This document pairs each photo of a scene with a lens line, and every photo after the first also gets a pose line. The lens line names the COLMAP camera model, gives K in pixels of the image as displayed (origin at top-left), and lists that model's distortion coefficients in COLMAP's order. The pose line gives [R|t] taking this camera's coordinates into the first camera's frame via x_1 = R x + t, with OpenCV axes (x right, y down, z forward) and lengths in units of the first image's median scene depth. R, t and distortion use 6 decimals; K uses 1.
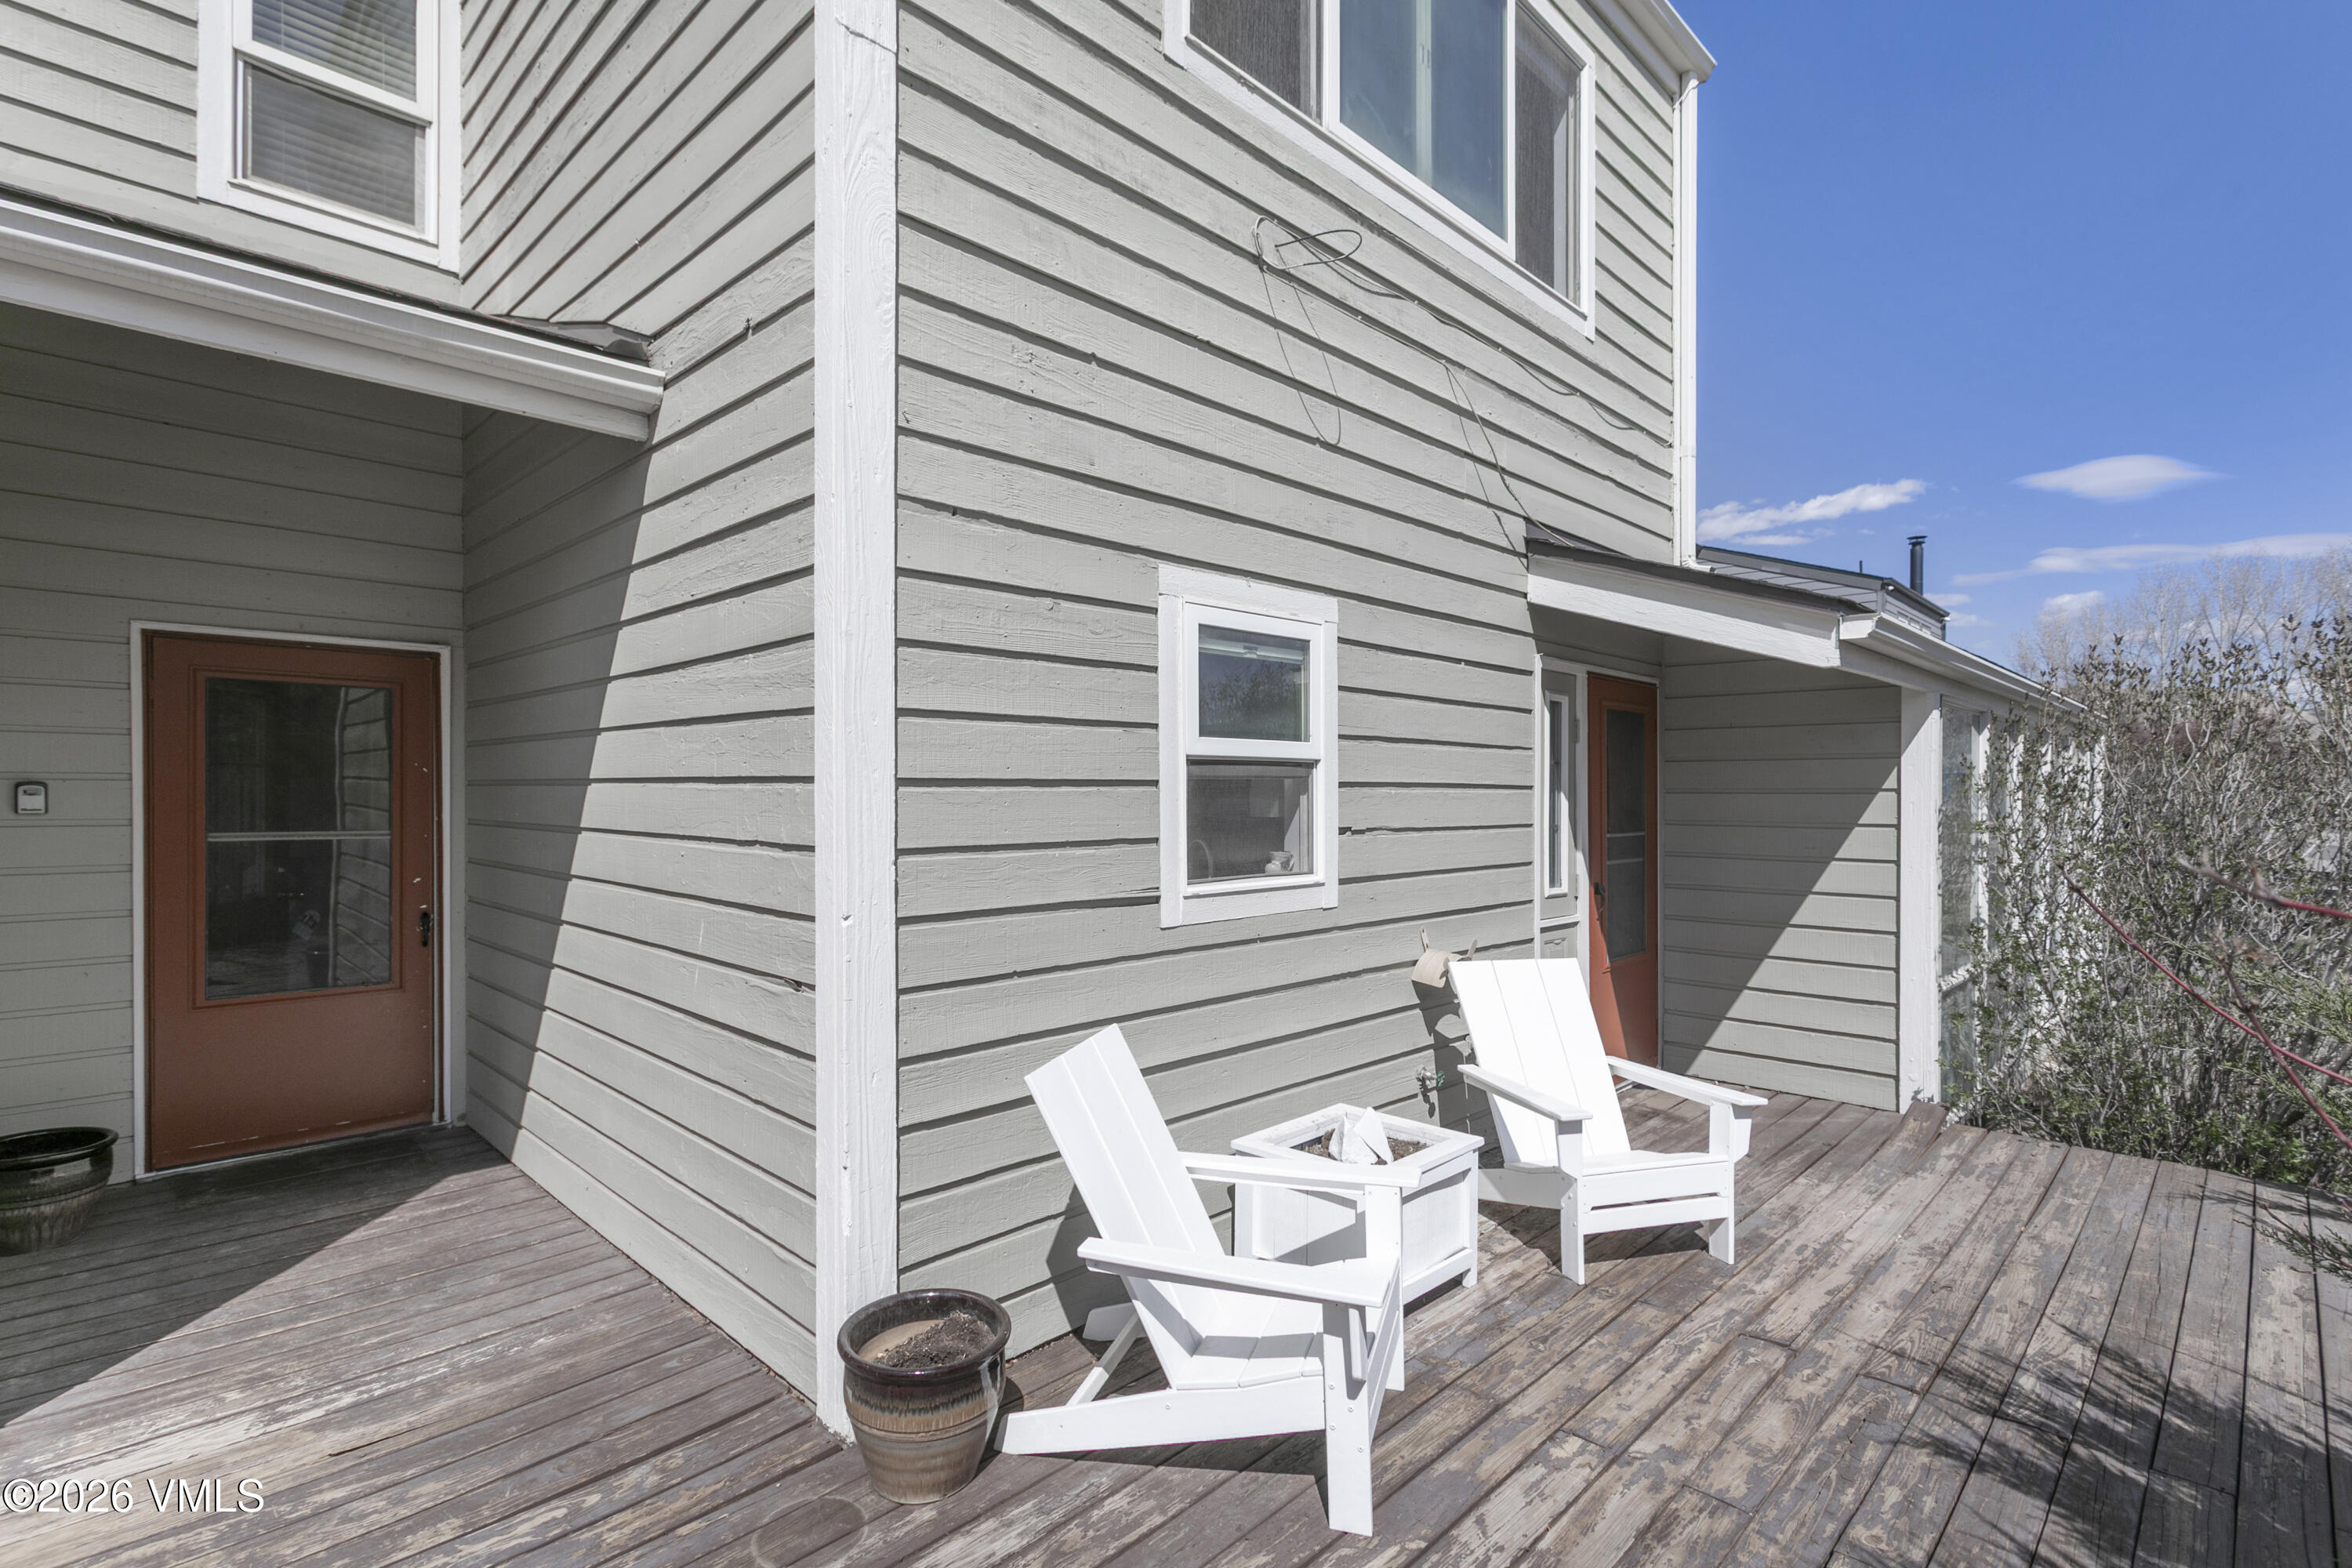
lens RADIAL K [[1122.4, 0, 1173.8], [0, 1122.4, 793.4], [0, 0, 1]] dist [-0.001817, -0.000336]
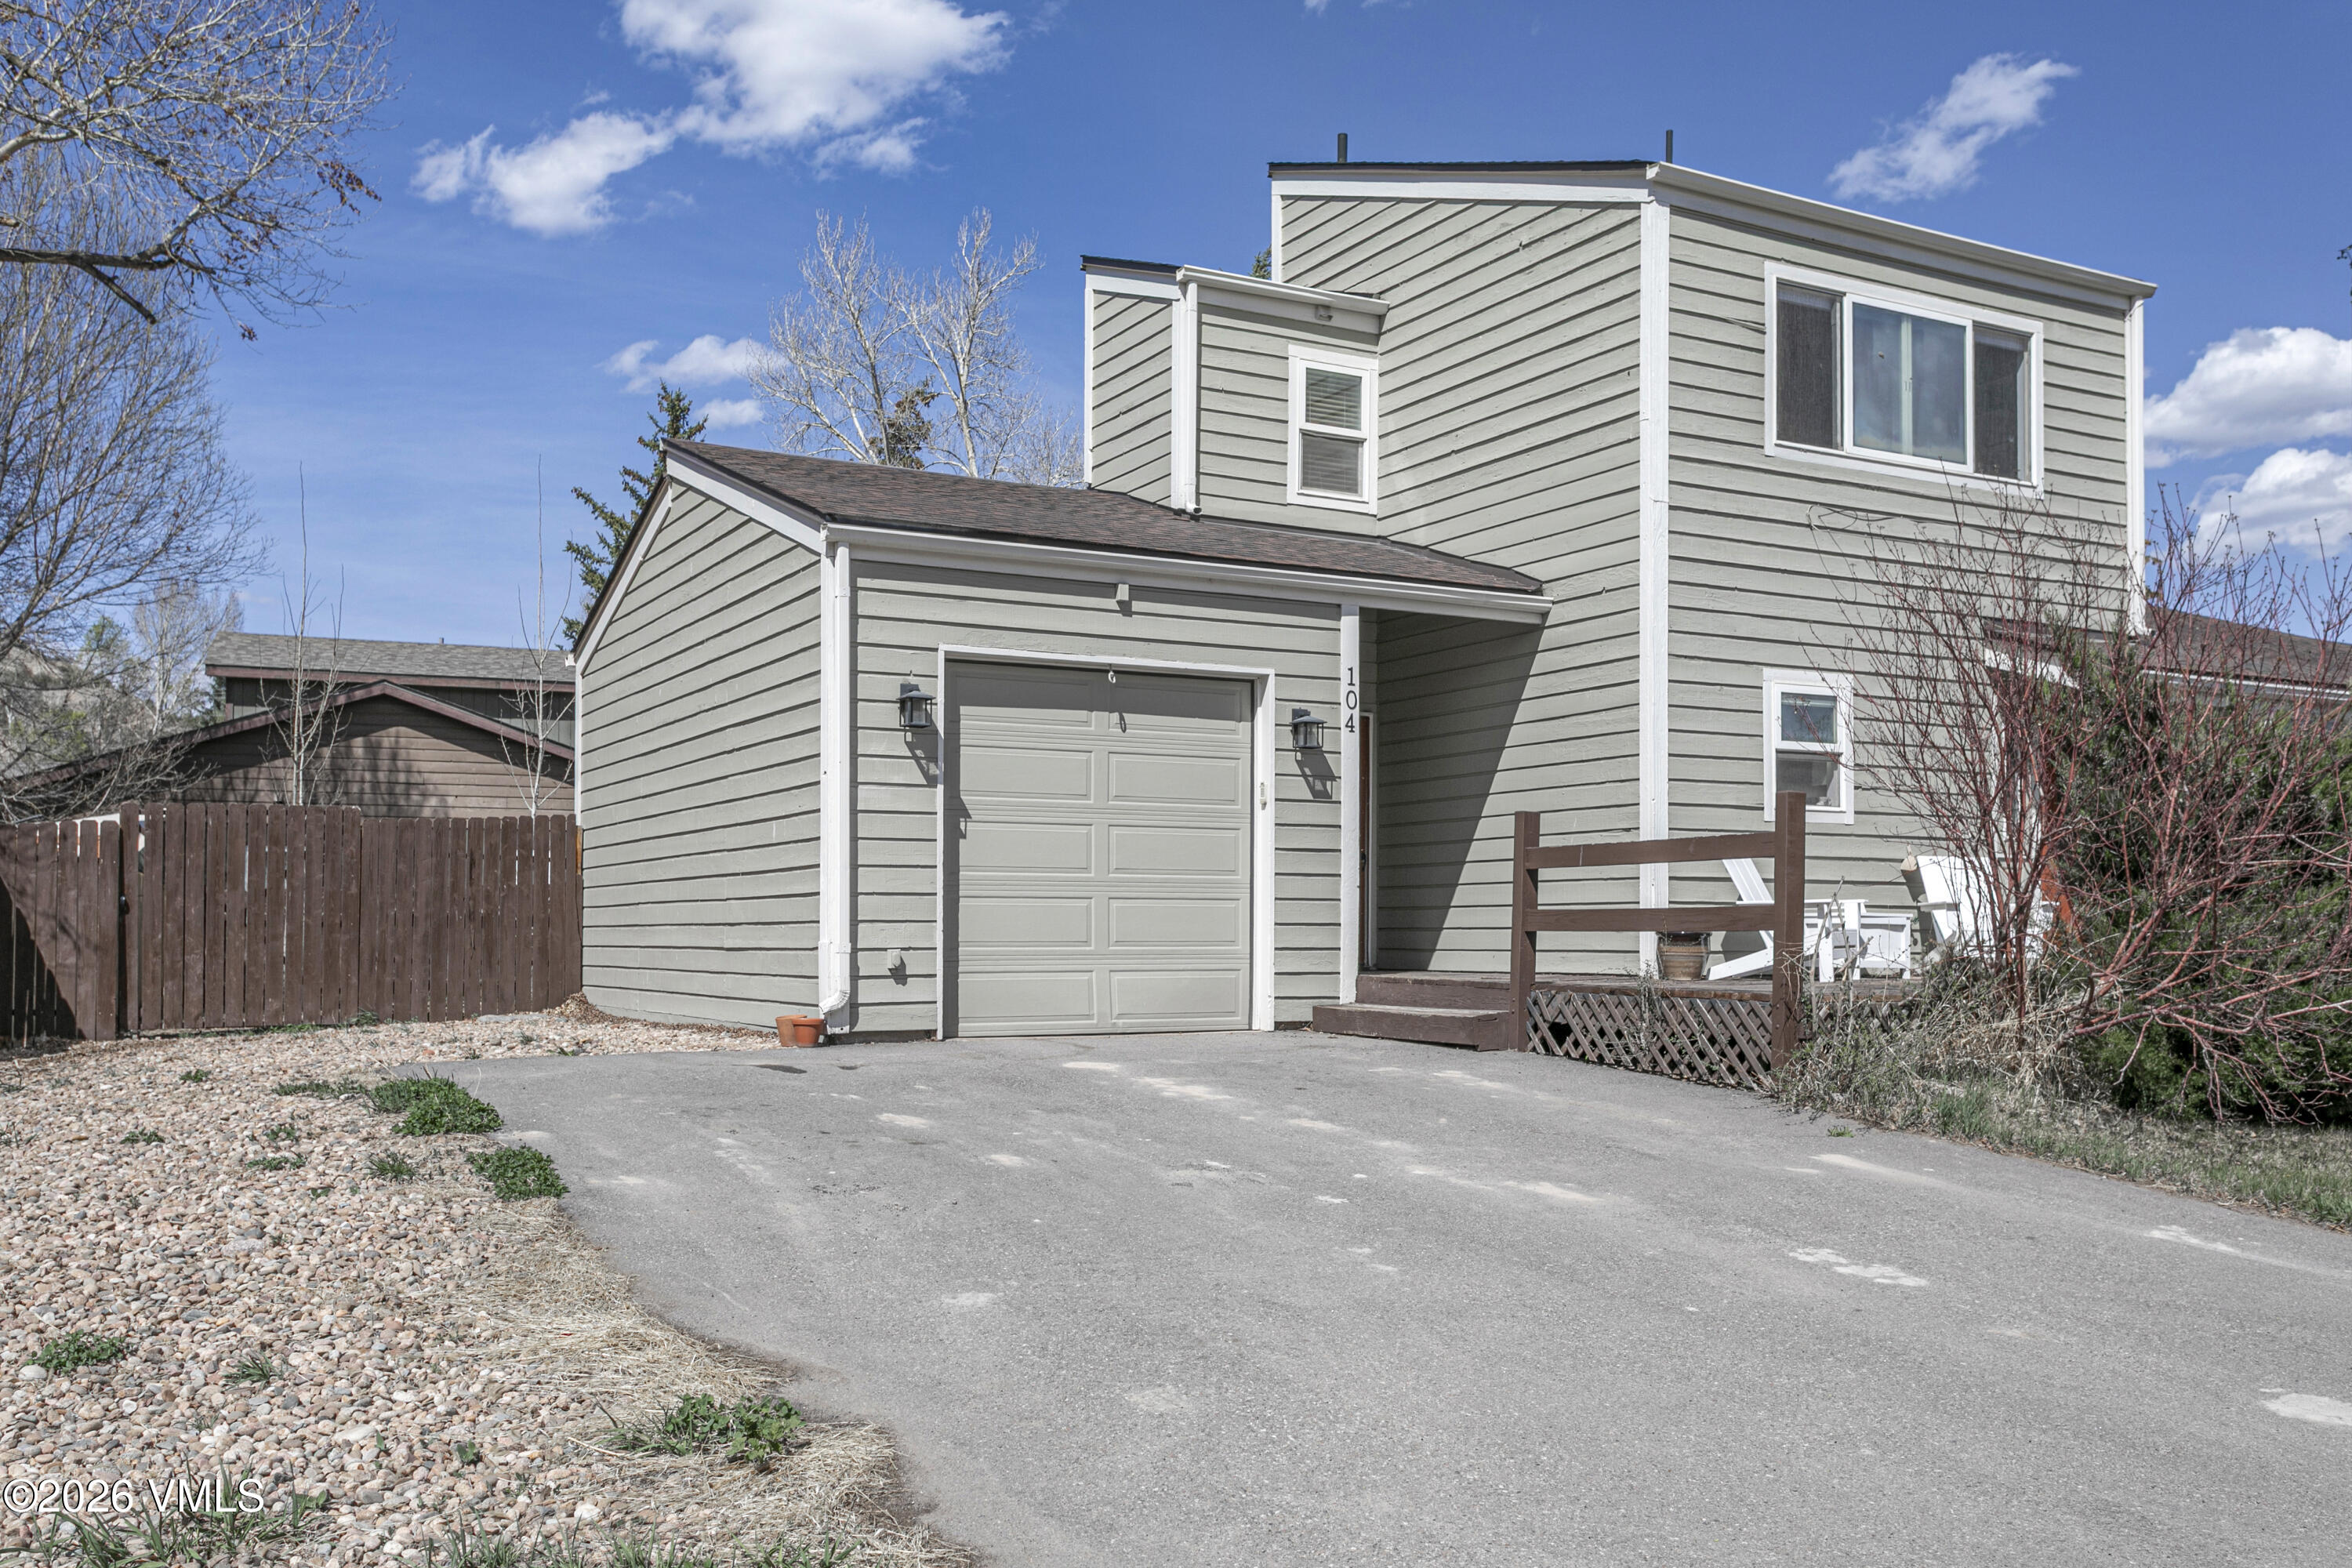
lens RADIAL K [[2045.9, 0, 1172.7], [0, 2045.9, 950.7], [0, 0, 1]] dist [0.000611, 0.008085]
pose [[0.958739, -0.001413, -0.284286, 0.015747], [0.000916, 0.999998, -0.001882, 0.344312], [0.284288, 0.001544, 0.958738, -3.002095]]
